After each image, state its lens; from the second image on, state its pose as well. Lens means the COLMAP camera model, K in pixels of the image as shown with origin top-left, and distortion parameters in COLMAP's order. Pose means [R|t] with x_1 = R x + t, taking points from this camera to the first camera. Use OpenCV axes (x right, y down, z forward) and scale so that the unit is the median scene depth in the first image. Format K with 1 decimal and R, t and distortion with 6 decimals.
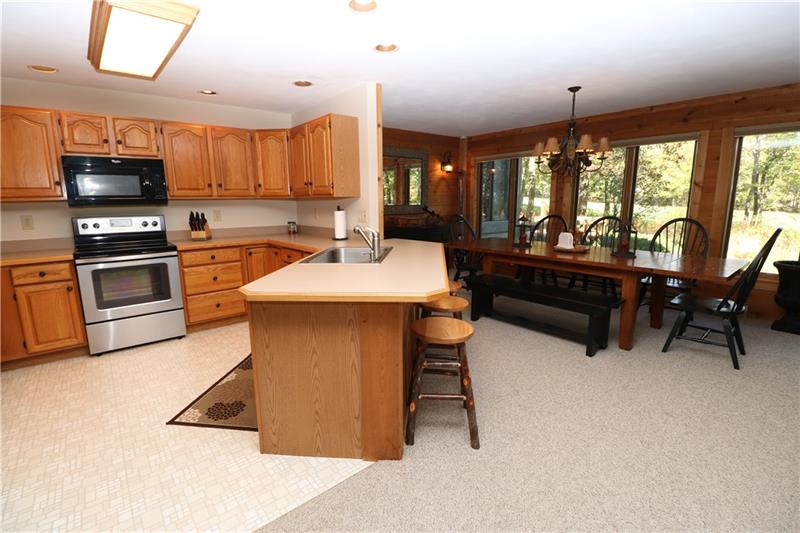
lens RADIAL K [[370.2, 0, 397.4], [0, 370.2, 266.9], [0, 0, 1]] dist [-0.017213, -0.003092]
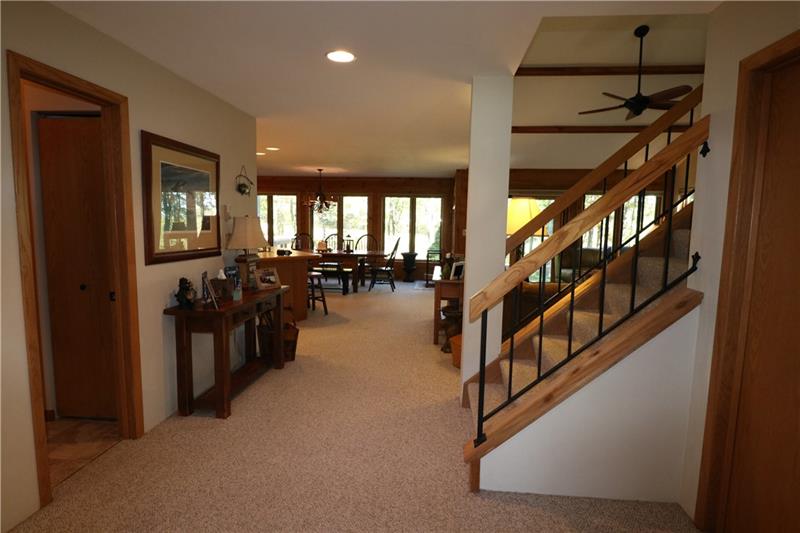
lens RADIAL K [[452.4, 0, 400.1], [0, 452.4, 269.1], [0, 0, 1]] dist [0.008501, -0.010414]
pose [[0.715379, -0.044674, 0.697307, -0.819176], [0.093139, 0.995145, -0.031798, 0.148158], [-0.692501, 0.087694, 0.716067, -0.885923]]
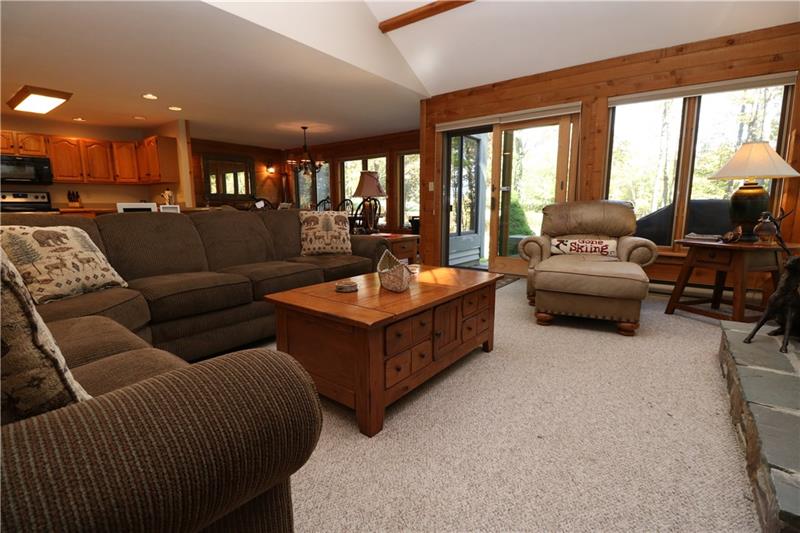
lens RADIAL K [[370.2, 0, 396.3], [0, 370.2, 268.1], [0, 0, 1]] dist [-0.017213, -0.003092]
pose [[0.976015, -0.023514, 0.216430, 0.493374], [0.026620, 0.999580, -0.011447, 0.248844], [-0.216070, 0.016934, 0.976231, -0.871797]]
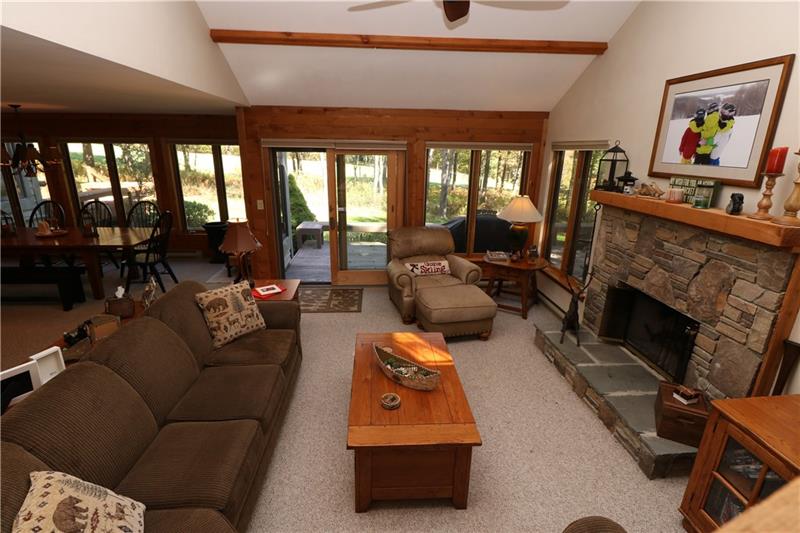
lens RADIAL K [[388.7, 0, 394.8], [0, 388.7, 267.5], [0, 0, 1]] dist [-0.016069, -0.003427]
pose [[0.587927, -0.217089, 0.779240, 0.120535], [0.115837, 0.975982, 0.184502, -0.042428], [-0.800577, -0.018209, 0.598953, -0.739545]]
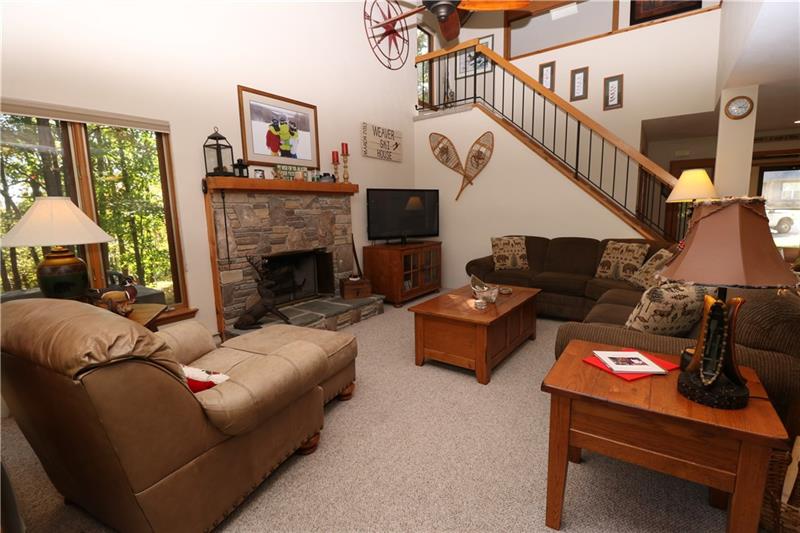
lens RADIAL K [[370.2, 0, 395.4], [0, 370.2, 267.8], [0, 0, 1]] dist [-0.017213, -0.003092]
pose [[-0.969501, 0.077674, -0.232454, 0.989848], [0.000156, 0.948648, 0.316335, -0.063932], [0.245088, 0.306650, -0.919727, 0.344306]]
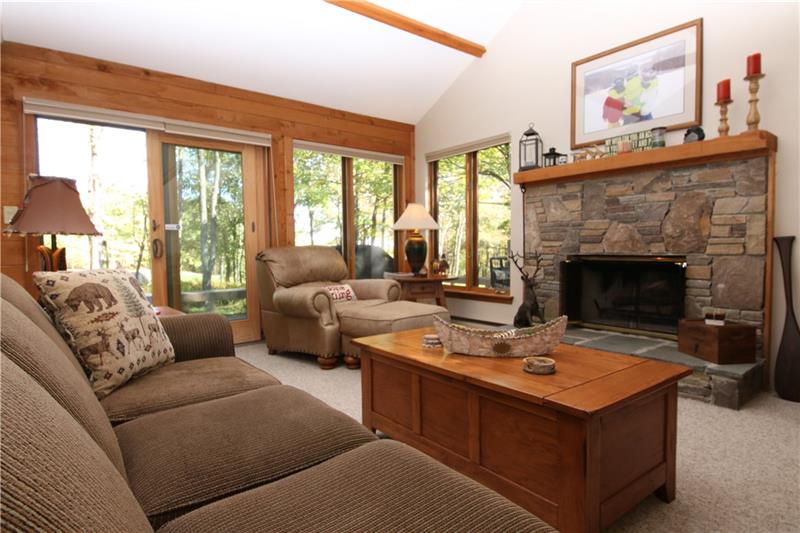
lens RADIAL K [[452.4, 0, 398.8], [0, 452.4, 267.4], [0, 0, 1]] dist [0.008501, -0.010414]
pose [[0.022828, -0.029704, 0.999298, 0.109837], [0.183237, 0.982750, 0.025026, 0.140745], [-0.982804, 0.182537, 0.027877, -0.284836]]
